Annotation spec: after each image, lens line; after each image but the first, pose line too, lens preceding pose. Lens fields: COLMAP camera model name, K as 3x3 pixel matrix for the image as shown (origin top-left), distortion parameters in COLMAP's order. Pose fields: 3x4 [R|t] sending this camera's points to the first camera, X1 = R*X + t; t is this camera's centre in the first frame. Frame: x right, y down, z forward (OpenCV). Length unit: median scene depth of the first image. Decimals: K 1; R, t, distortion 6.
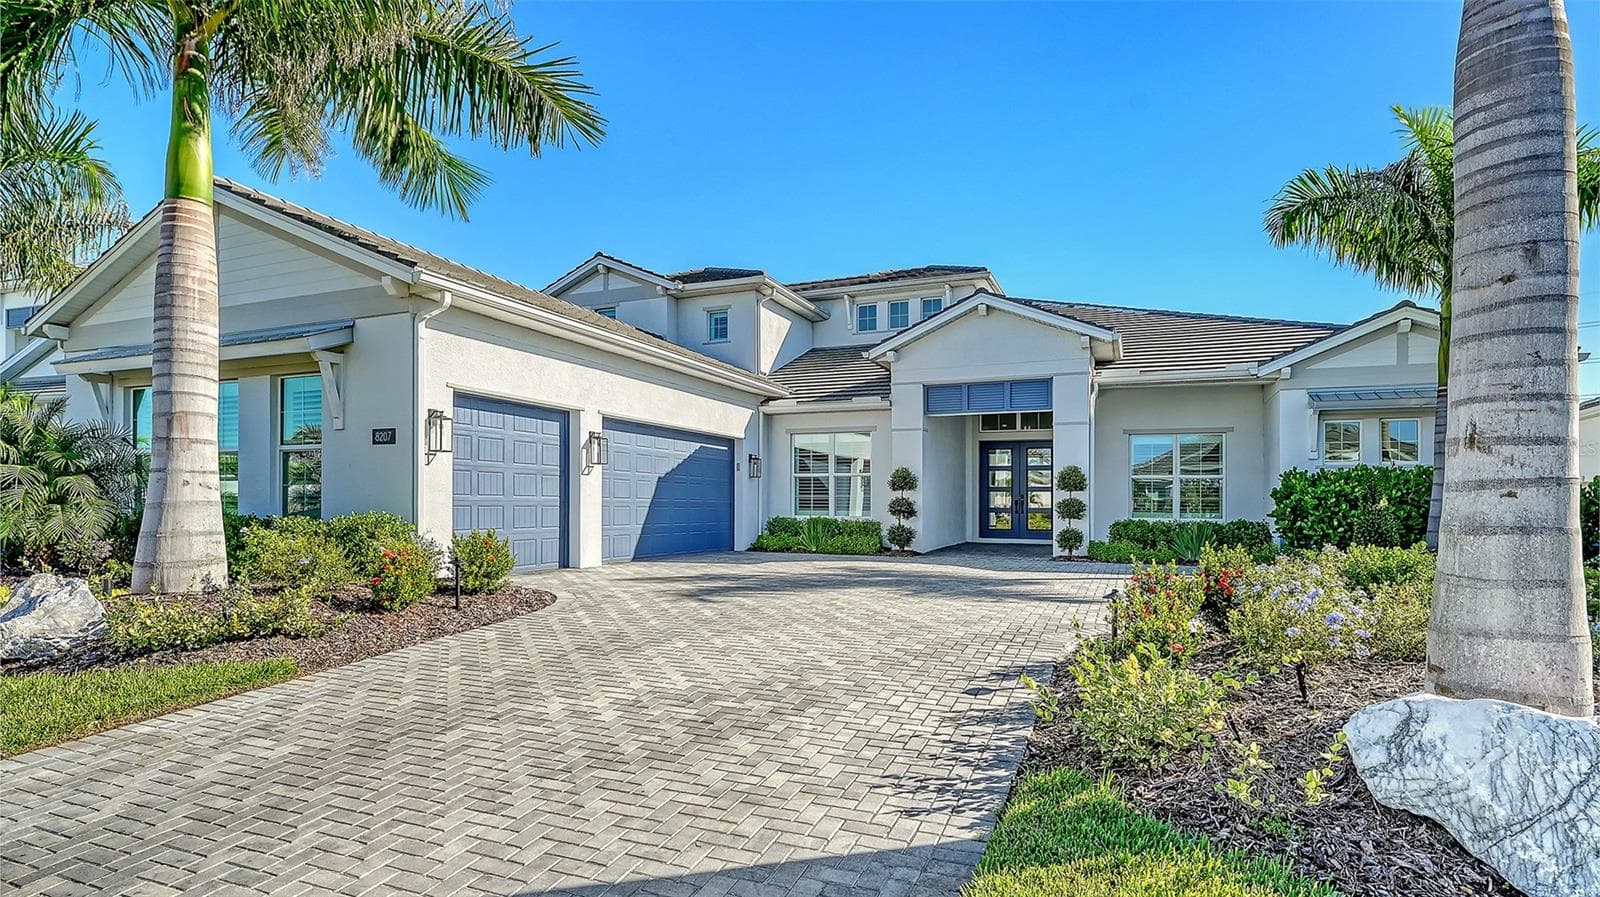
lens RADIAL K [[775.3, 0, 792.9], [0, 775.3, 494.7], [0, 0, 1]] dist [0.000637, -0.000268]
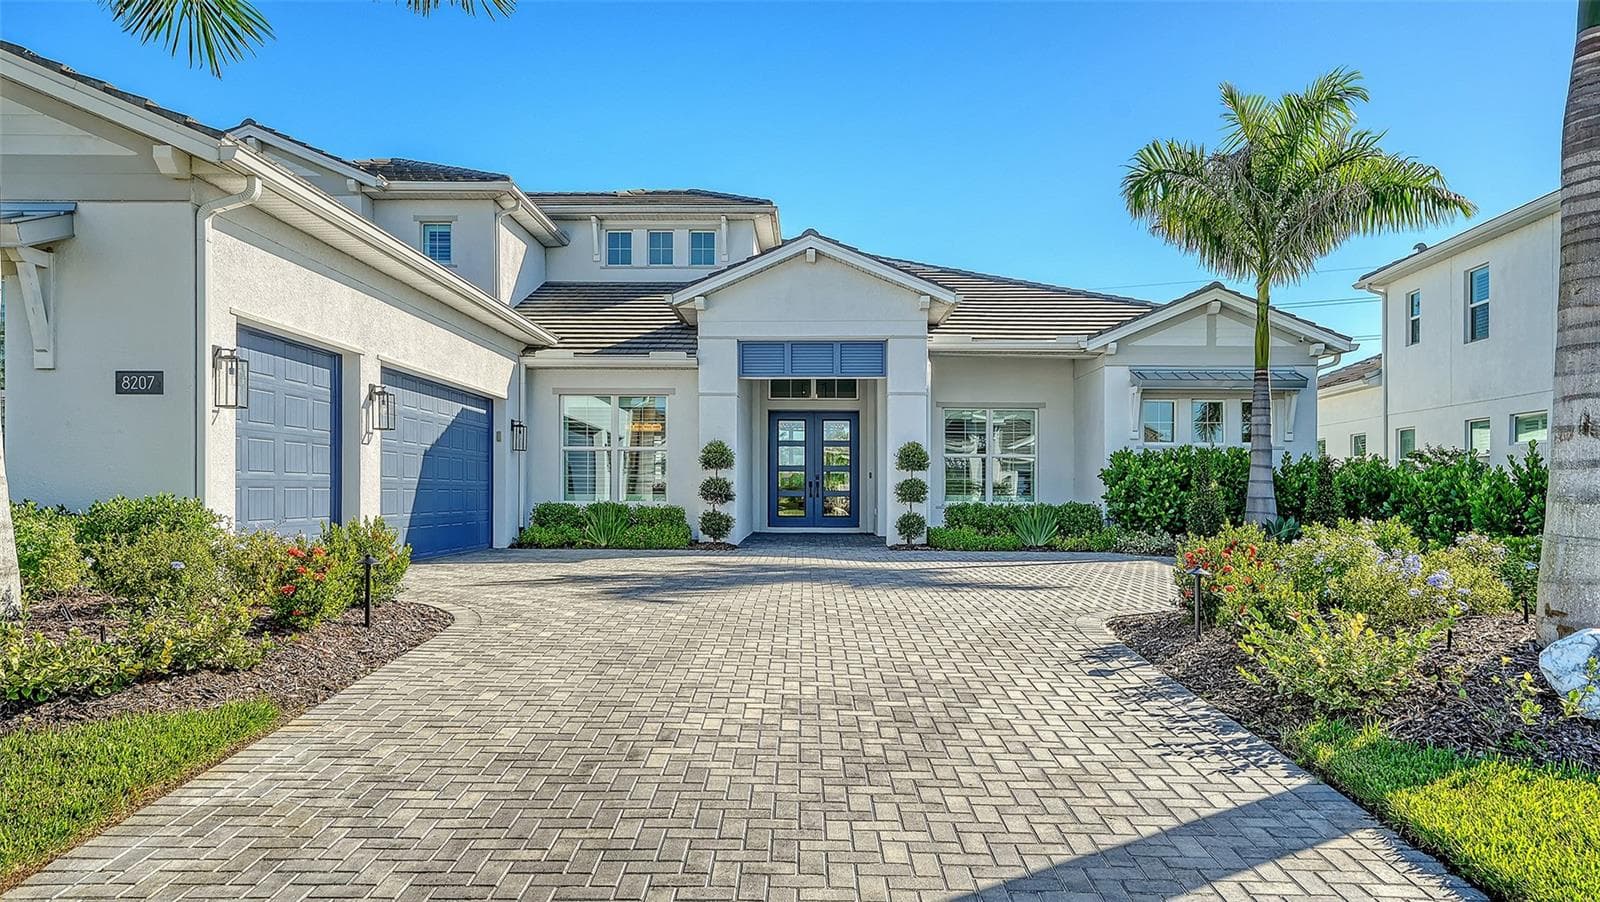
lens RADIAL K [[1015.6, 0, 766.6], [0, 1015.6, 477.4], [0, 0, 1]] dist [0.020550, 0.001107]
pose [[0.931408, 0.002720, 0.363966, -0.208377], [-0.003166, 0.999995, 0.000627, 0.002716], [-0.363963, -0.001737, 0.931412, -0.013573]]
